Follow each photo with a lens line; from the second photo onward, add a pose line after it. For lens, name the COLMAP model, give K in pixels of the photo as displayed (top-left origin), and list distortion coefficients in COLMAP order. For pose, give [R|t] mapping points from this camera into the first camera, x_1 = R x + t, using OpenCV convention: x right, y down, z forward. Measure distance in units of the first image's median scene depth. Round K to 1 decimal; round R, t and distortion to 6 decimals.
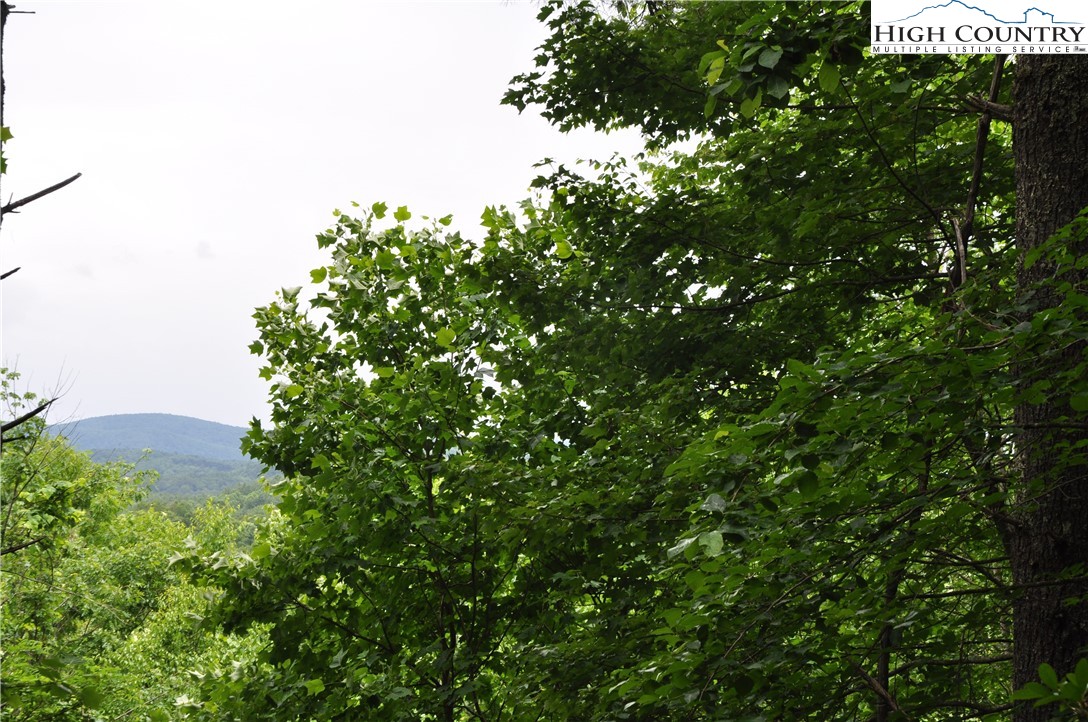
lens RADIAL K [[2568.5, 0, 545.4], [0, 2568.5, 372.1], [0, 0, 1]] dist [0.202512, 0.000000]
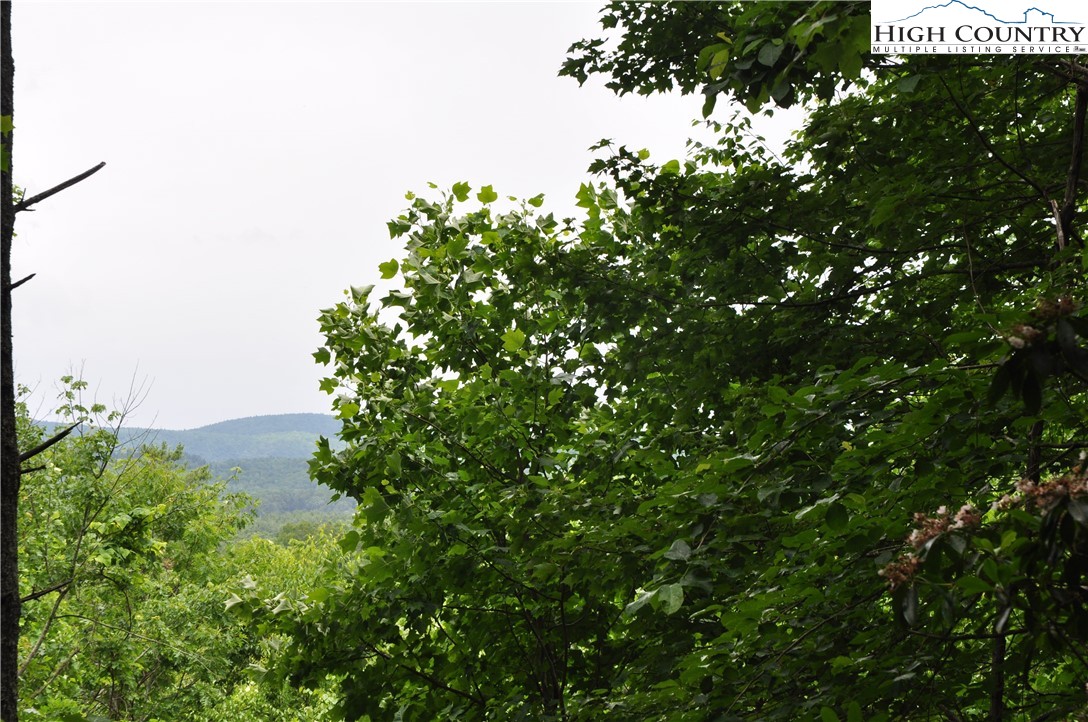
lens RADIAL K [[3317.3, 0, 550.1], [0, 3317.3, 389.1], [0, 0, 1]] dist [0.622215, 0.000000]
pose [[0.994784, -0.024906, -0.098917, 0.074867], [0.026538, 0.999532, 0.015210, -0.013225], [0.098492, -0.017756, 0.994979, -0.103673]]
